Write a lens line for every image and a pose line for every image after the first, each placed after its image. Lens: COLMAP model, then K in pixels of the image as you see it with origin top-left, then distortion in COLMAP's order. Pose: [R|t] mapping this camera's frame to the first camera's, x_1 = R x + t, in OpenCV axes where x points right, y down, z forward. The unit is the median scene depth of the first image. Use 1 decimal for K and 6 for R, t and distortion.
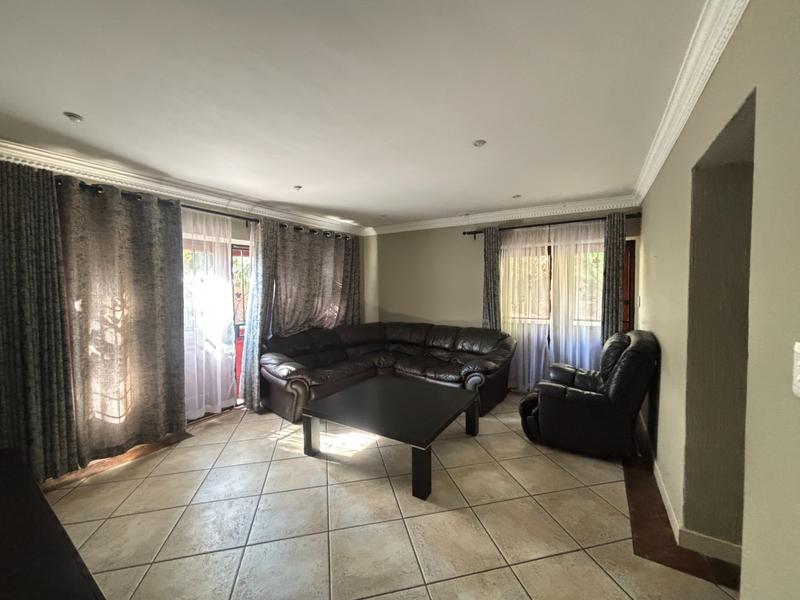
lens RADIAL K [[321.8, 0, 401.9], [0, 321.8, 300.3], [0, 0, 1]] dist [-0.000365, -0.000212]
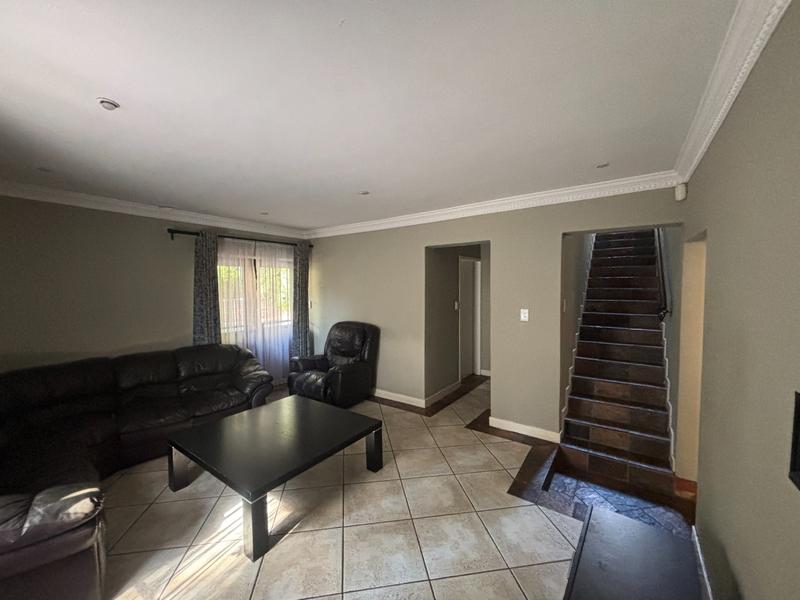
lens RADIAL K [[321.8, 0, 397.5], [0, 321.8, 297.4], [0, 0, 1]] dist [-0.000365, -0.000212]
pose [[0.072676, -0.029173, 0.996929, -0.627902], [0.049512, 0.998445, 0.025608, -0.041443], [-0.996126, 0.047499, 0.074007, 0.437847]]
